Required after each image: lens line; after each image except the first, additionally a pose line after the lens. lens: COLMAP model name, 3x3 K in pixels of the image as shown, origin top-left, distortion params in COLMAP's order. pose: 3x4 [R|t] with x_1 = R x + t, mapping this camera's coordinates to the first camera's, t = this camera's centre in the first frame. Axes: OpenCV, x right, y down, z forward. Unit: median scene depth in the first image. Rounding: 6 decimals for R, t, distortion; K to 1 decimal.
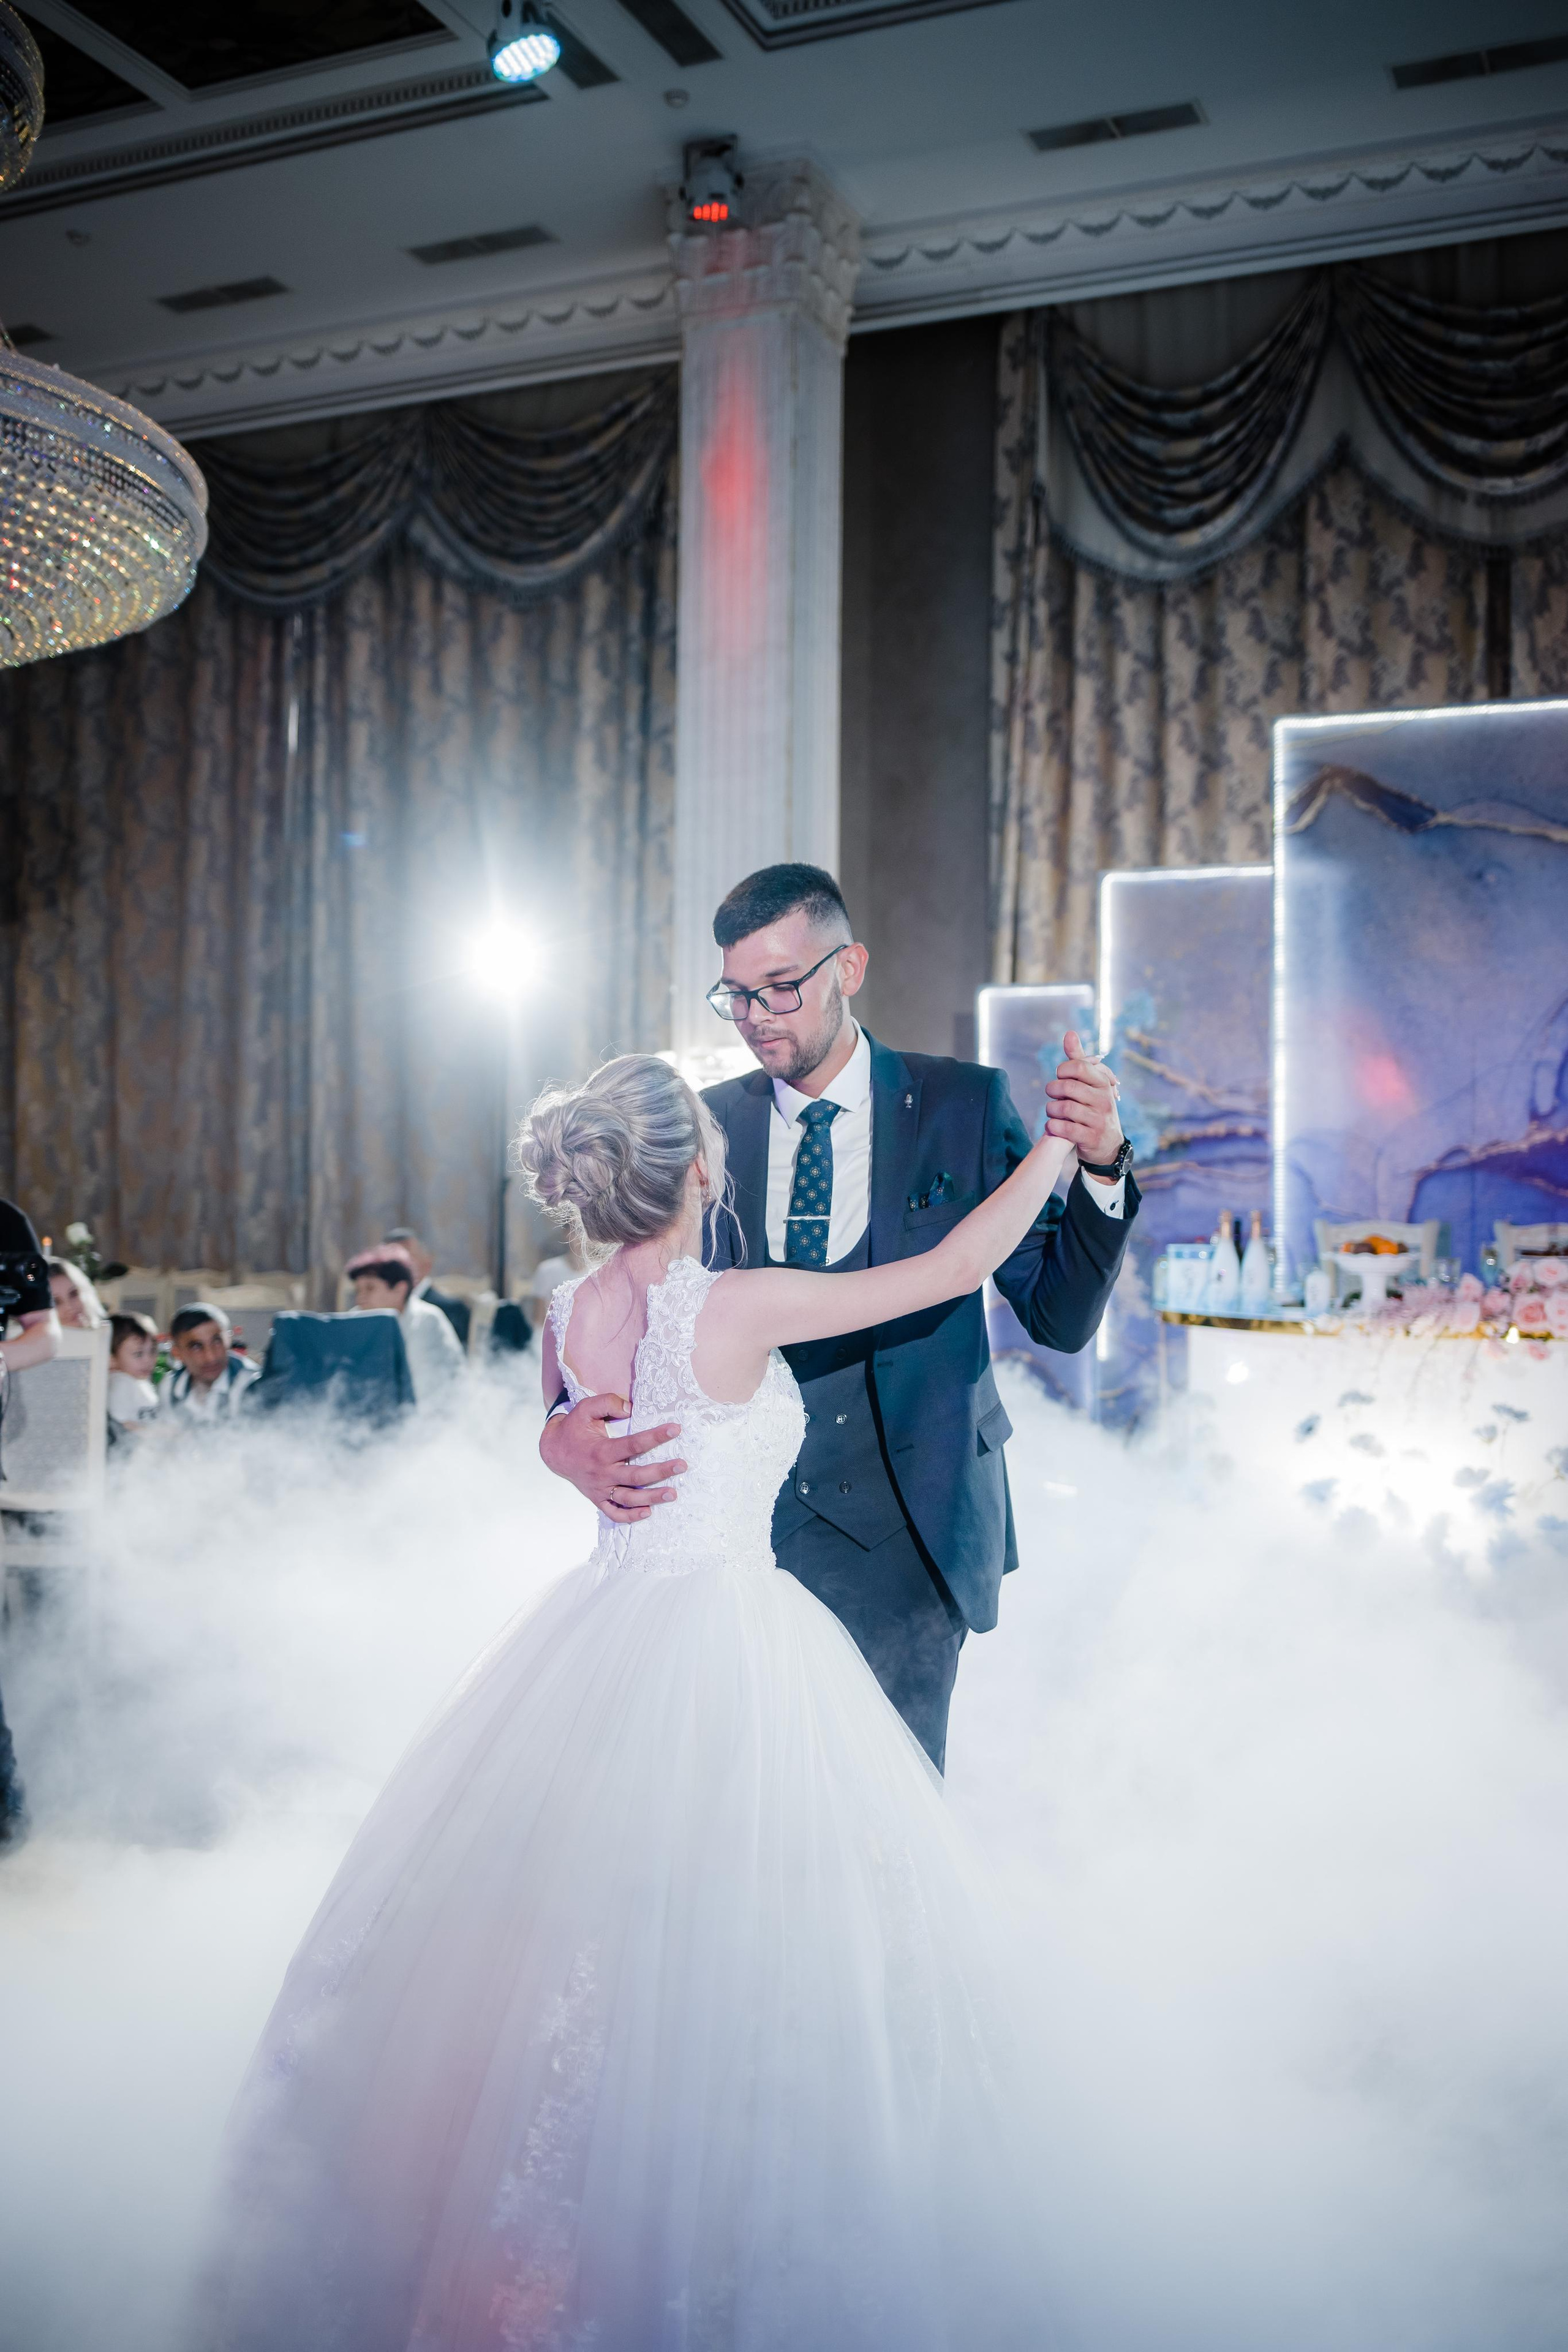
lens RADIAL K [[2275.4, 0, 761.5], [0, 2275.4, 1172.0], [0, 0, 1]] dist [-0.037667, 0.000000]
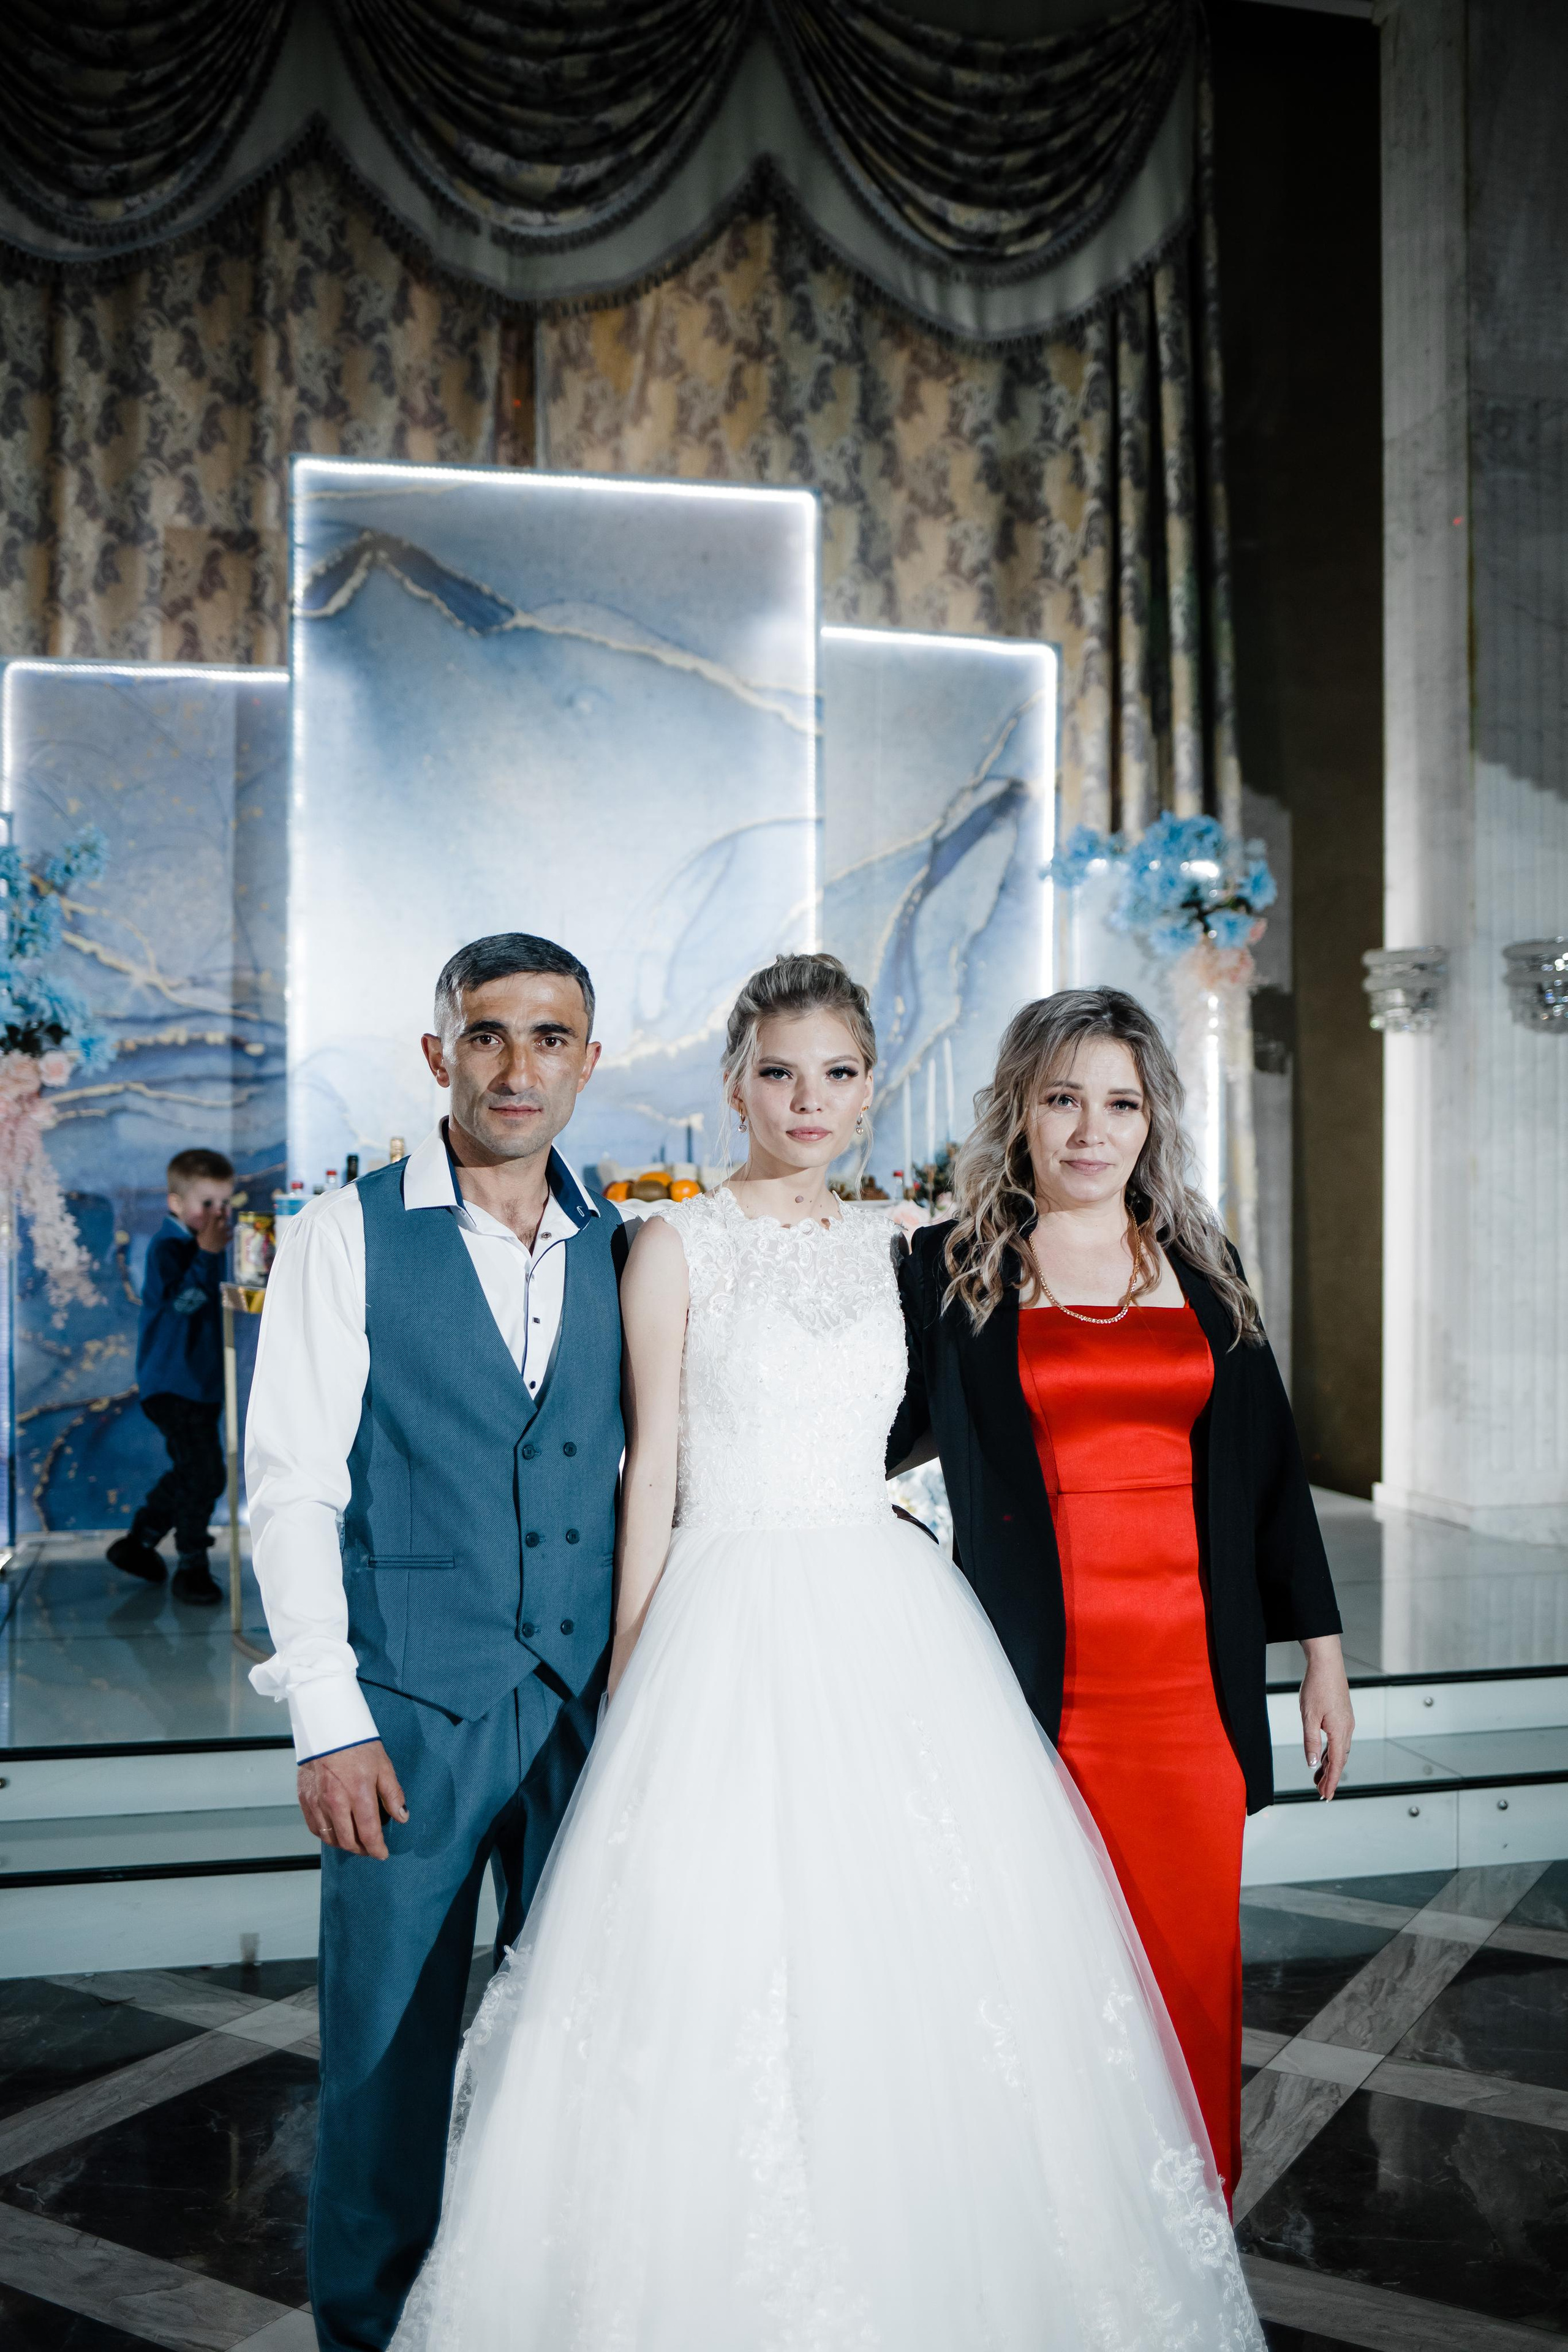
lens RADIAL K [[2275.4, 0, 771.1], [0, 2275.4, 1186.5], [0, 0, 1]] dist [-0.037667, 0.000000]
pose [[0.796139, -0.006958, 0.605074, -0.074709], [-0.002783, 0.999881, 0.015161, 0.015962], [-0.605108, -0.013754, 0.796025, 0.302874]]
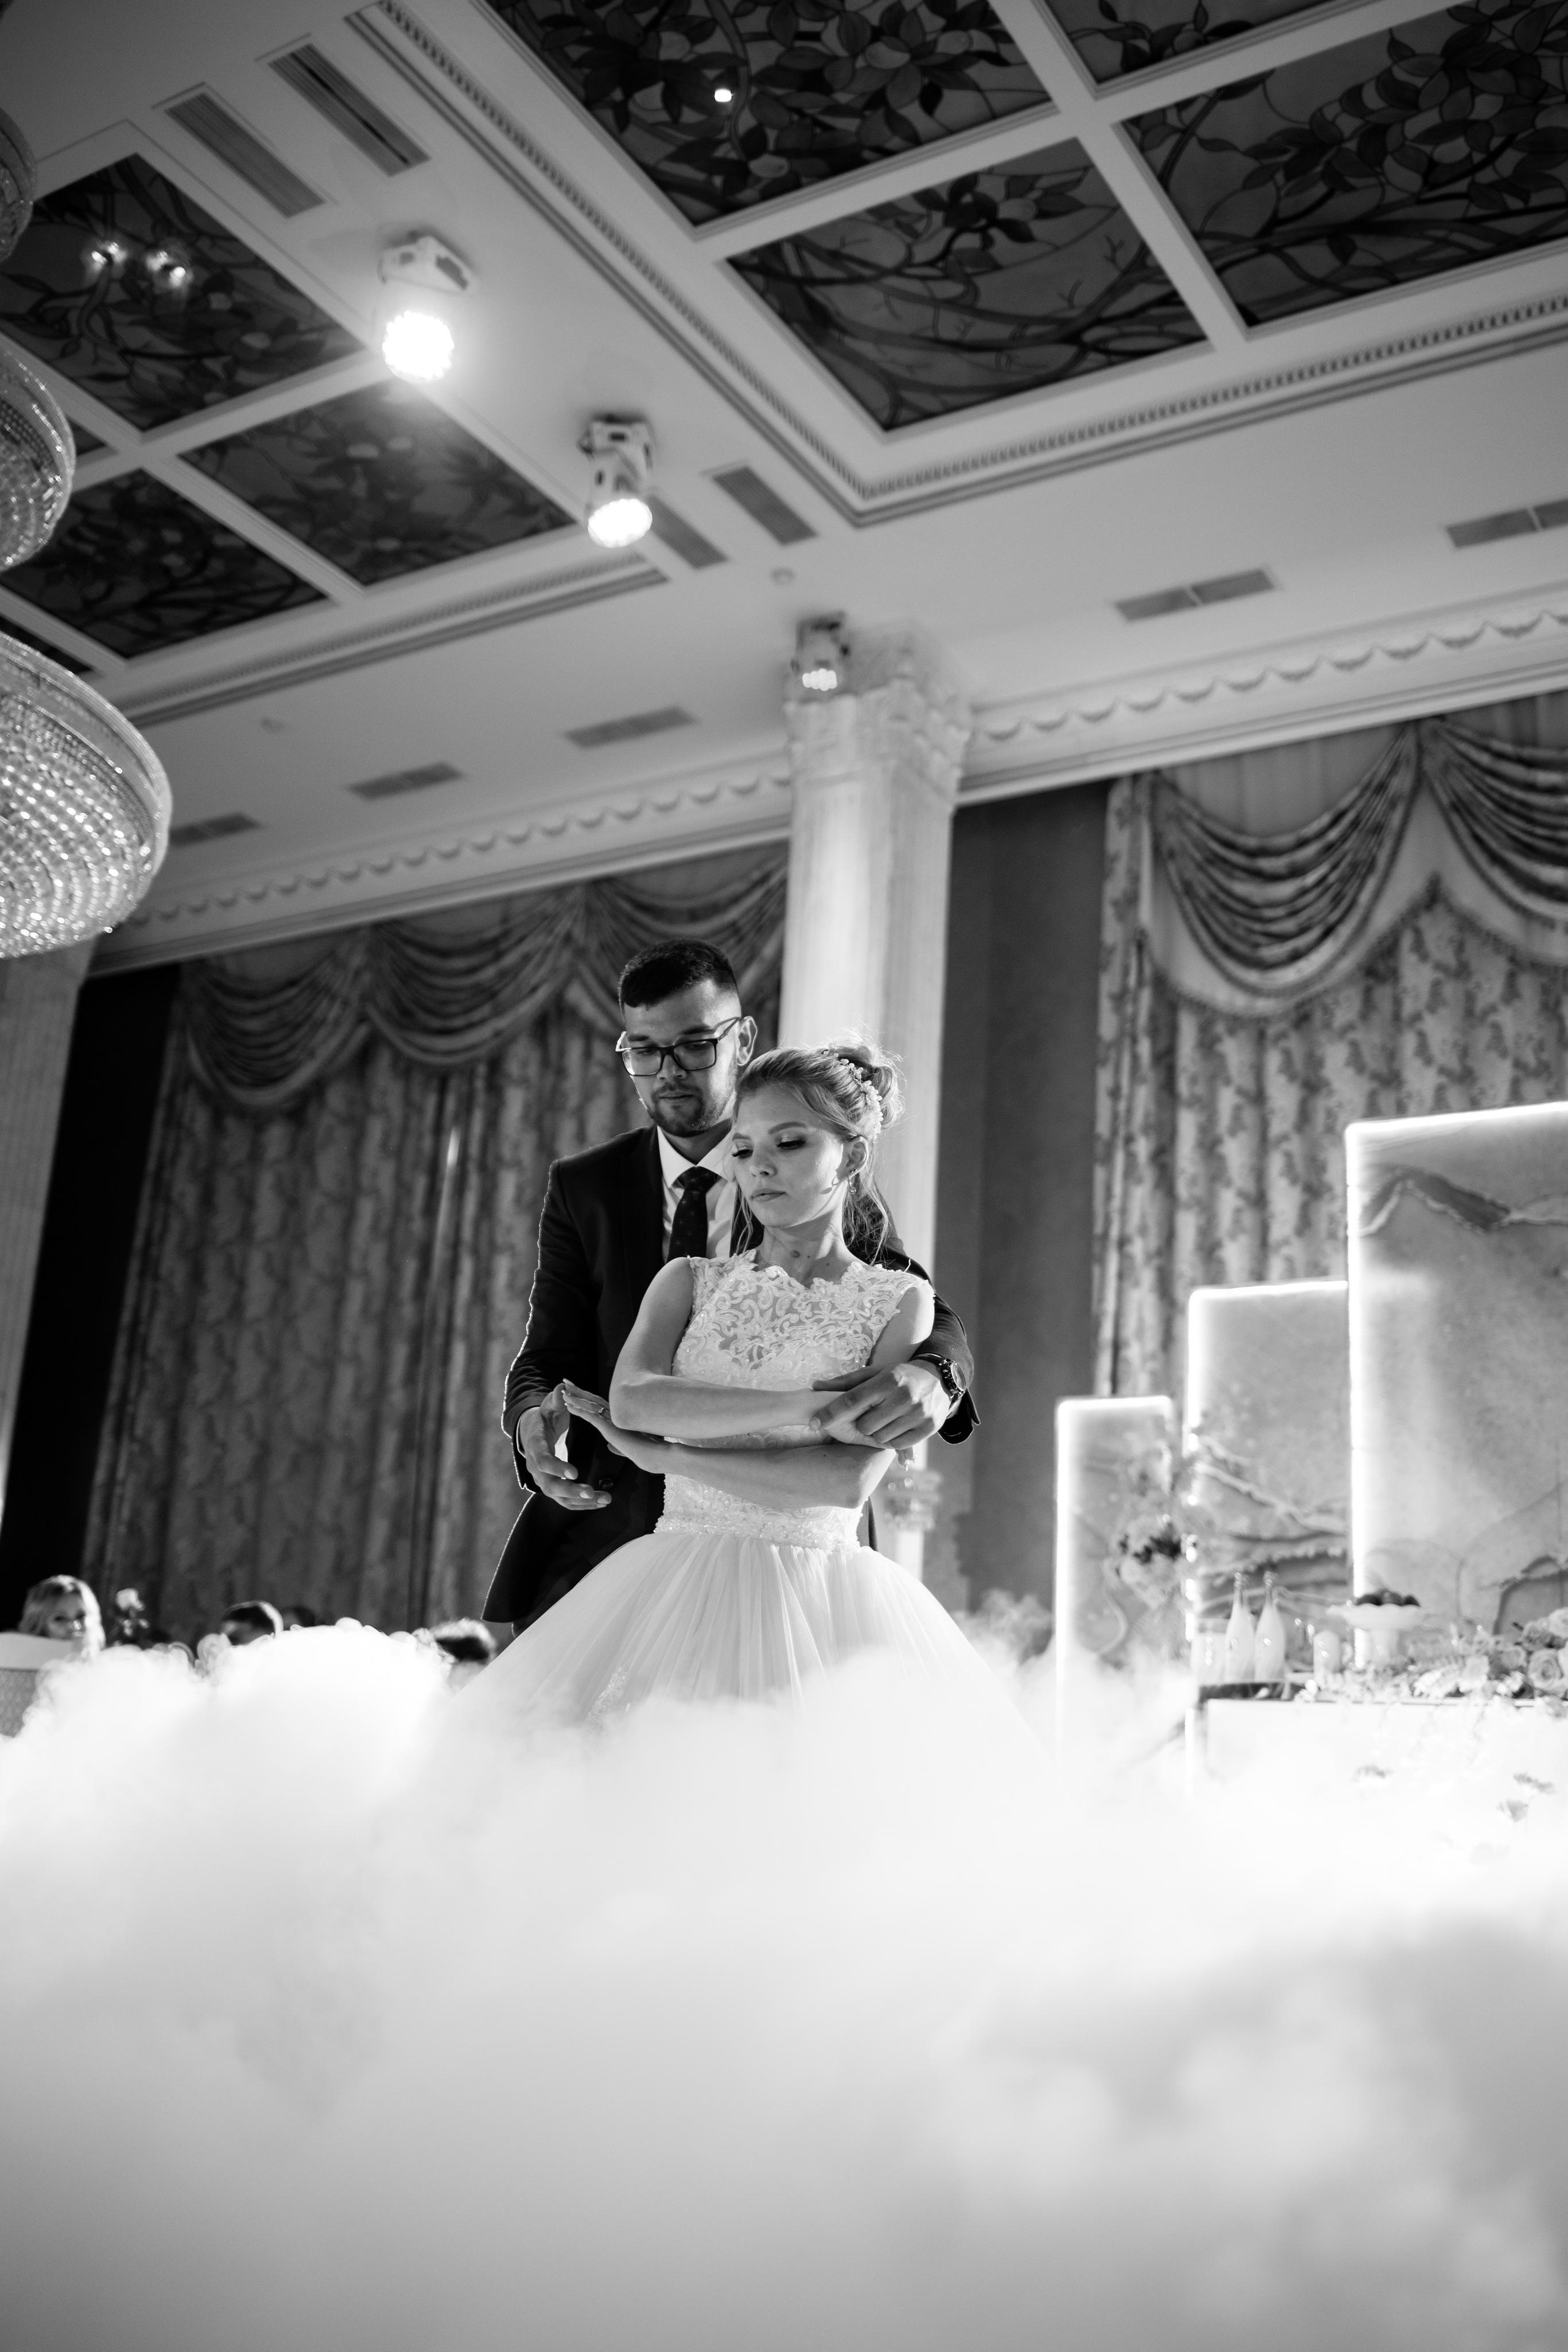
lens RADIAL K [[2275.4, 0, 790.1], [0, 2275.4, 1176.0], [0, 0, 1]] dist [-0.037667, 0.000000]
pose [[0.991512, 0.010078, -0.129625, 0.100626], [-0.043422, 0.965415, -0.257078, 0.077882], [0.122551, 0.260525, 0.957658, 0.022157]]
